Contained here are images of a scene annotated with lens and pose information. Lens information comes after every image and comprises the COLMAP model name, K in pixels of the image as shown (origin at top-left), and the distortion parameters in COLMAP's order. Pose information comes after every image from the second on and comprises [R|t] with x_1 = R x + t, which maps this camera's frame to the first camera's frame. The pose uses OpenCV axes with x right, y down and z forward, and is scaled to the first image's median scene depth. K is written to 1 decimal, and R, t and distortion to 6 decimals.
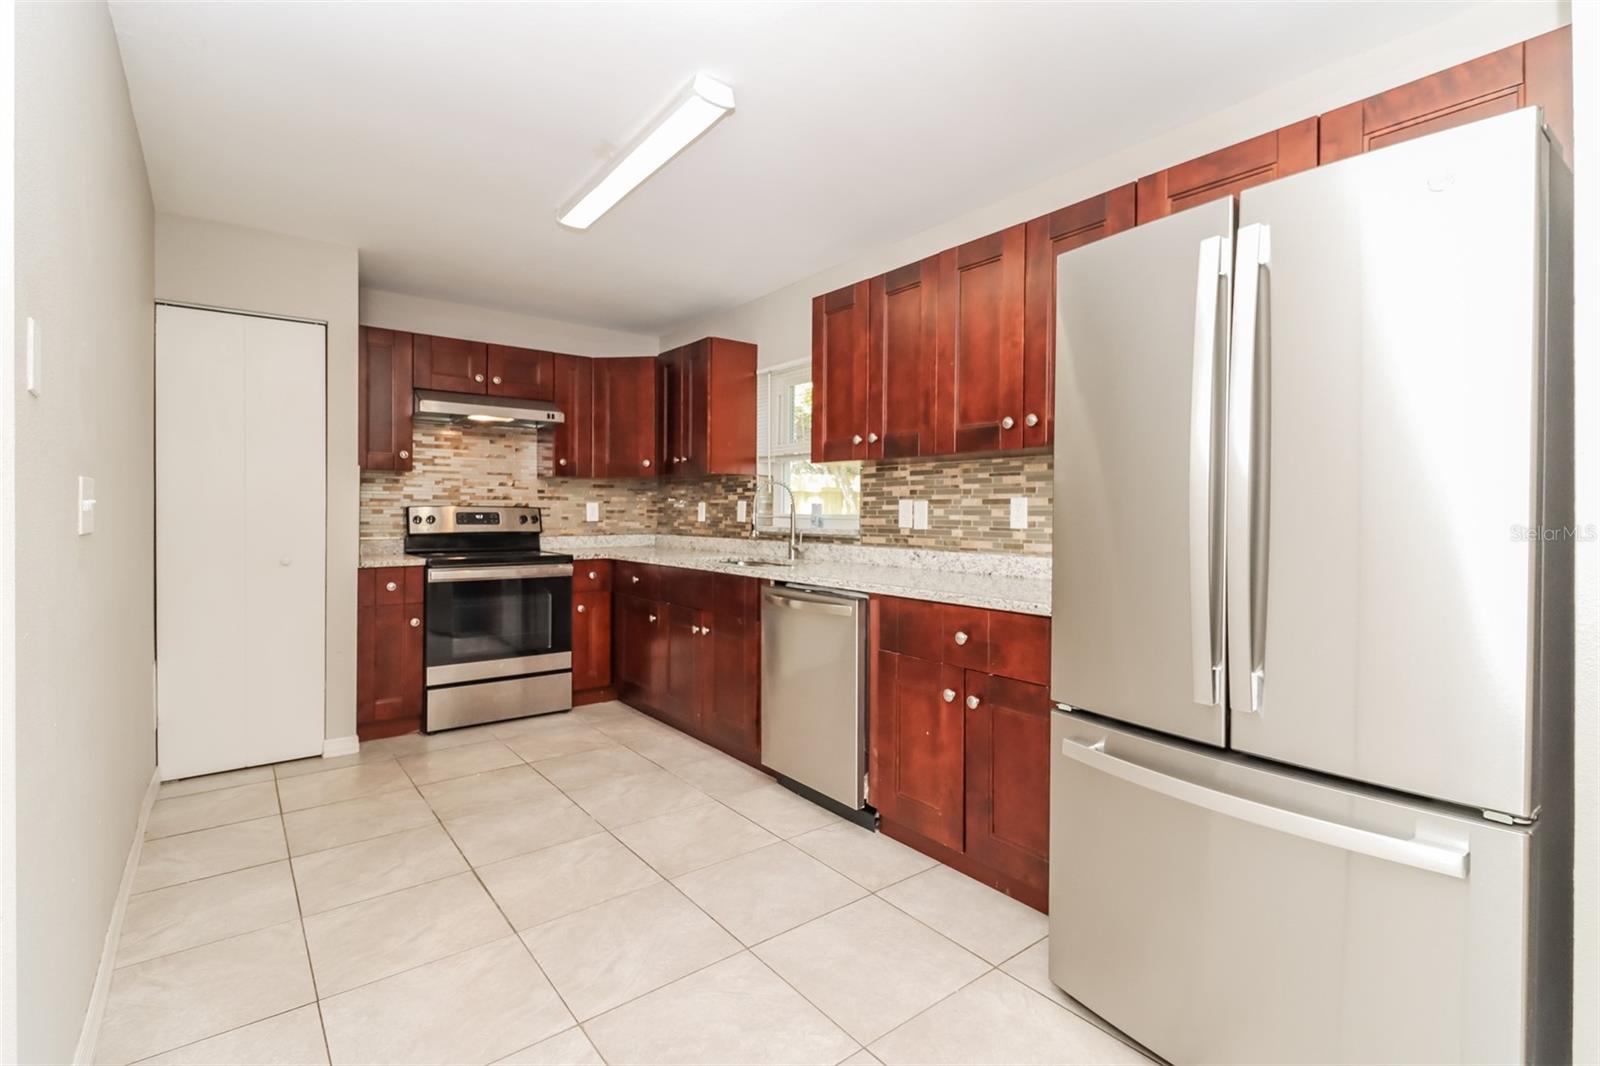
lens RADIAL K [[737.4, 0, 809.1], [0, 737.4, 509.4], [0, 0, 1]] dist [0.000505, -0.012510]
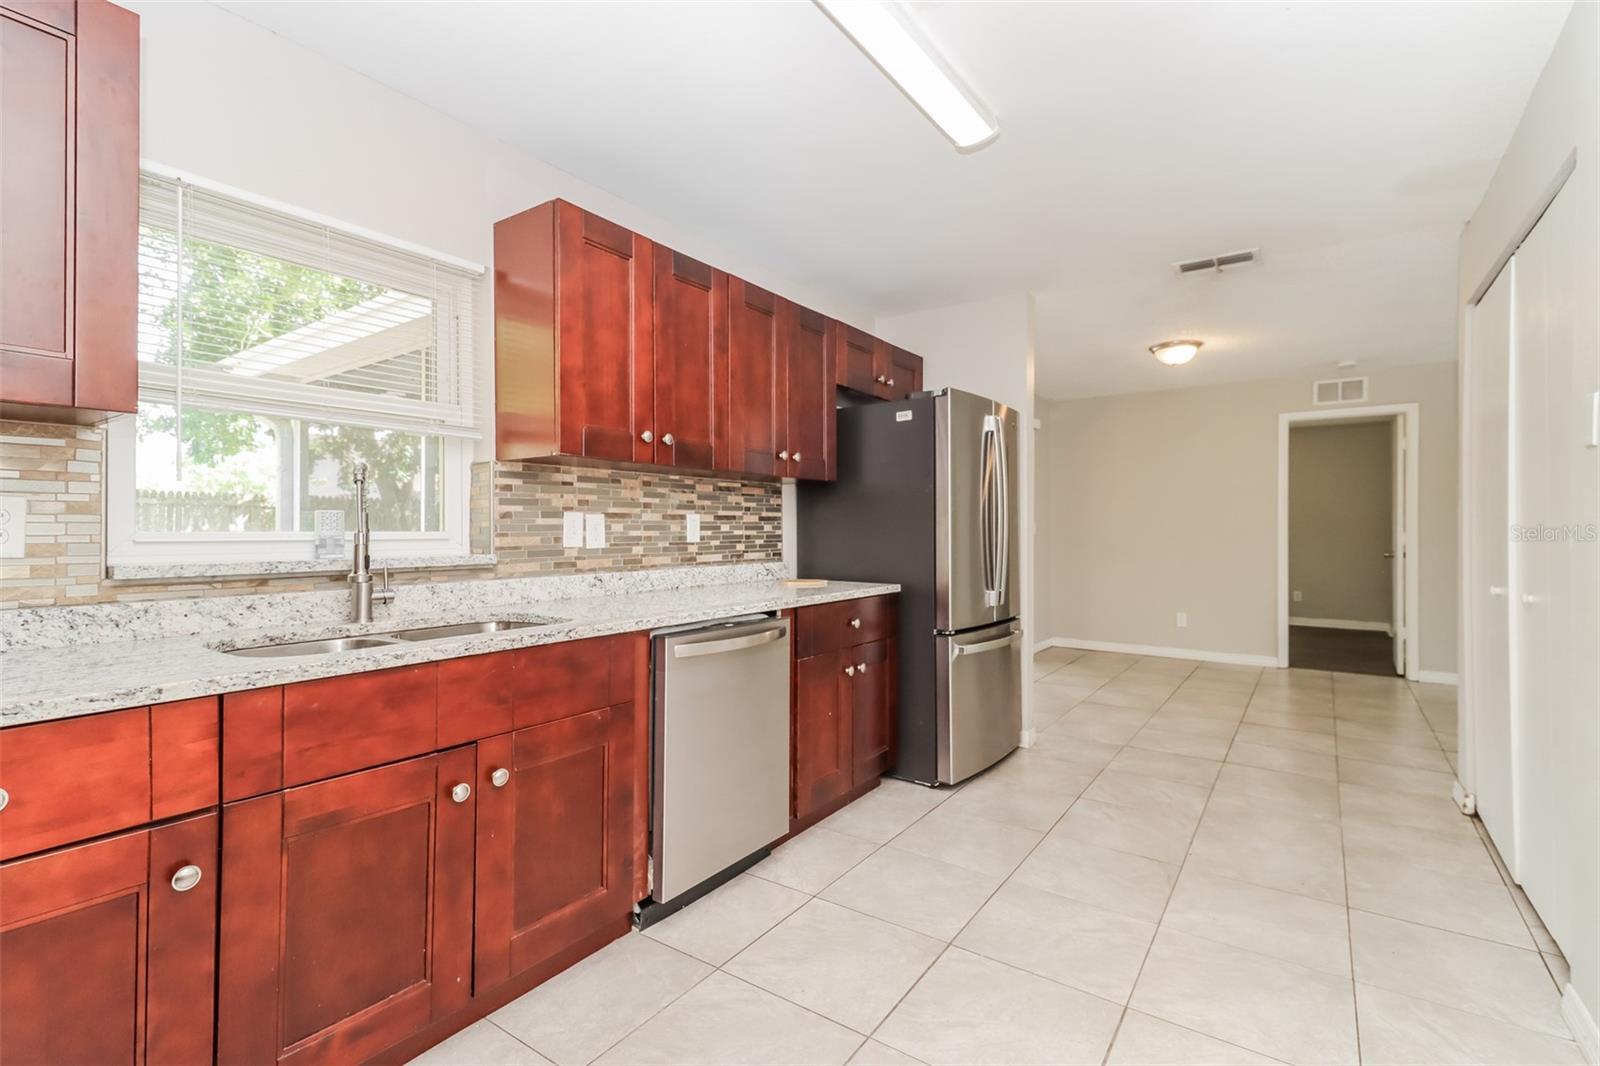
lens RADIAL K [[740.5, 0, 803.1], [0, 740.5, 524.9], [0, 0, 1]] dist [0.000458, -0.000064]
pose [[-0.287977, -0.000576, 0.957637, -0.714120], [-0.004613, 0.999989, -0.000786, 0.000382], [-0.957626, -0.004644, -0.287976, 1.024409]]
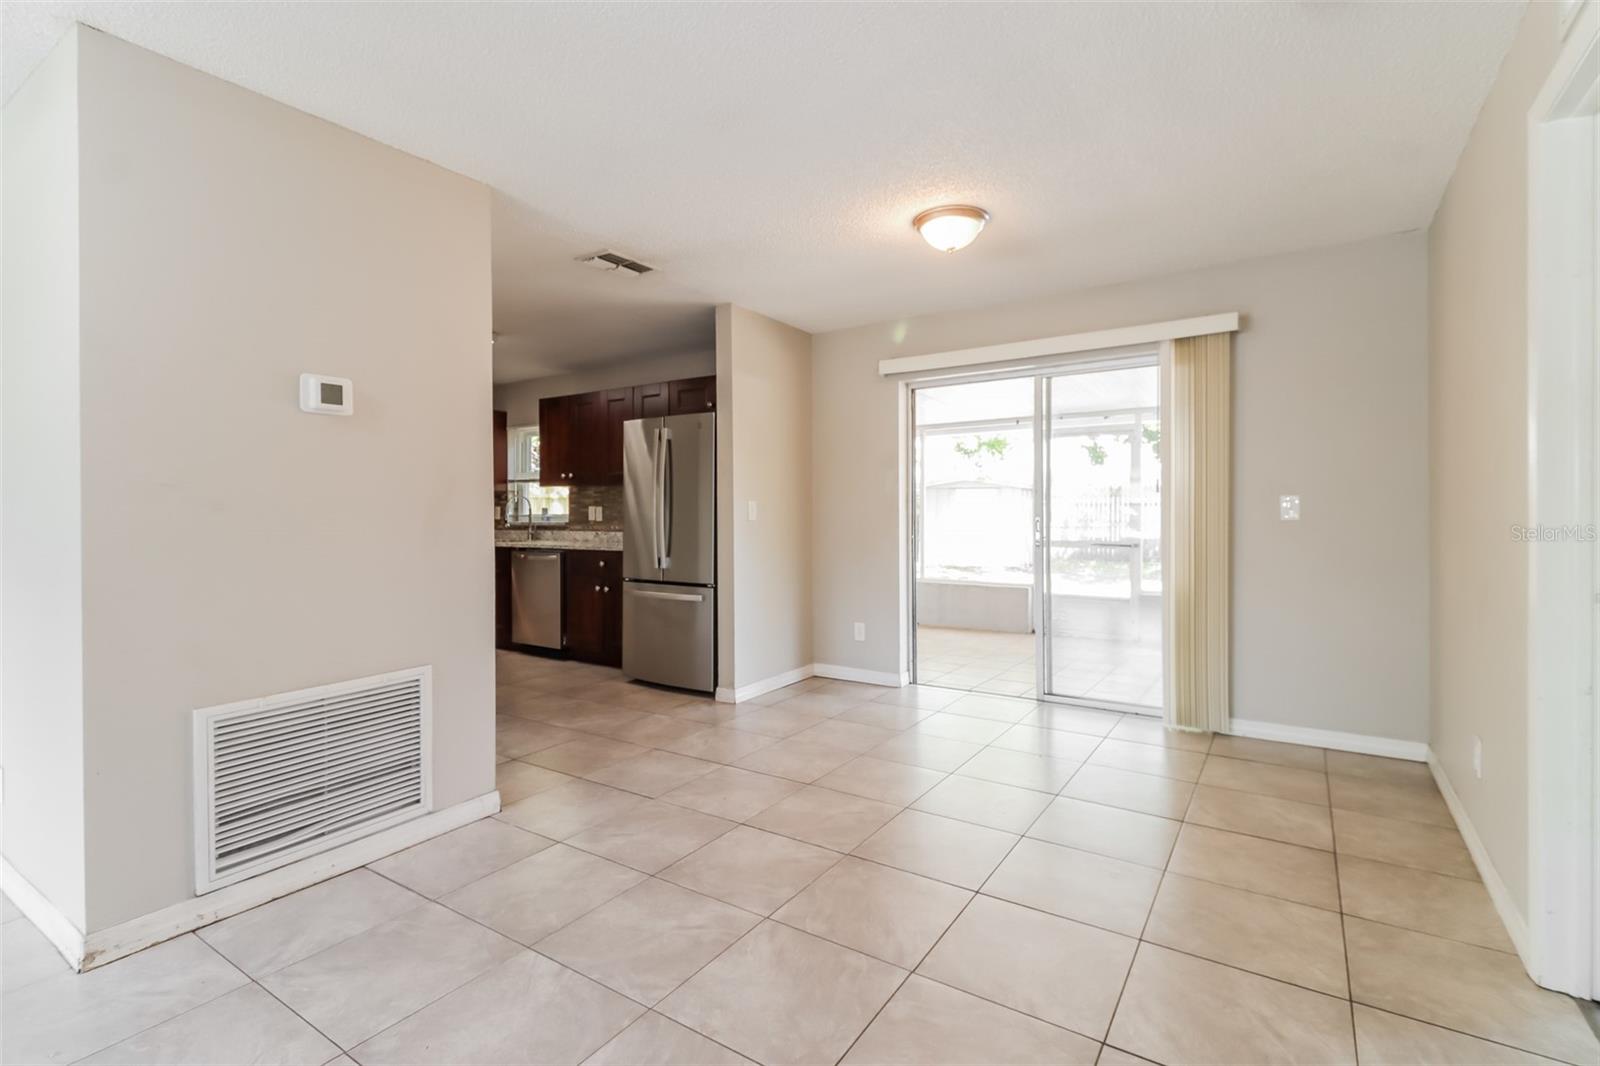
lens RADIAL K [[737.4, 0, 809.1], [0, 737.4, 509.4], [0, 0, 1]] dist [0.000505, -0.012510]
pose [[0.948132, -0.010288, 0.317709, 0.059342], [0.011169, 0.999937, -0.000952, 0.004678], [-0.317680, 0.004451, 0.948188, -1.046664]]
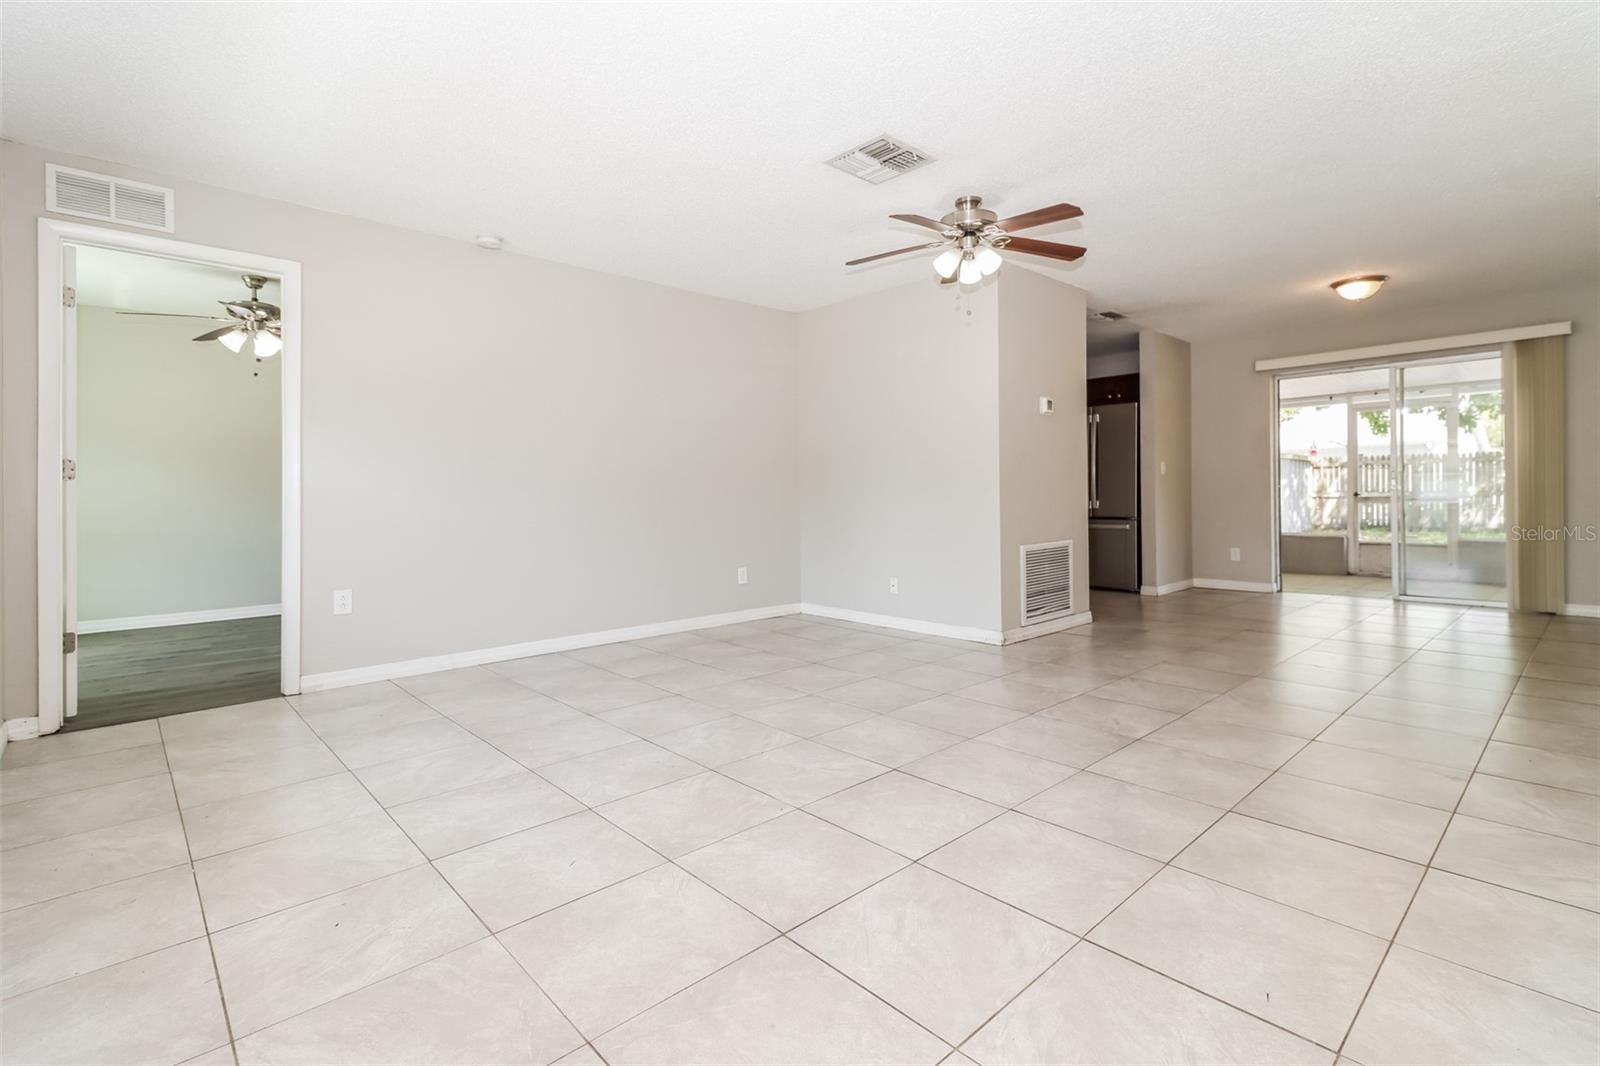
lens RADIAL K [[742.5, 0, 800.1], [0, 742.5, 496.5], [0, 0, 1]] dist [0.018110, -0.012765]
pose [[0.997401, -0.016661, 0.070092, -0.789502], [0.016503, 0.999860, 0.002832, 0.062998], [-0.070130, -0.001668, 0.997536, -1.723650]]
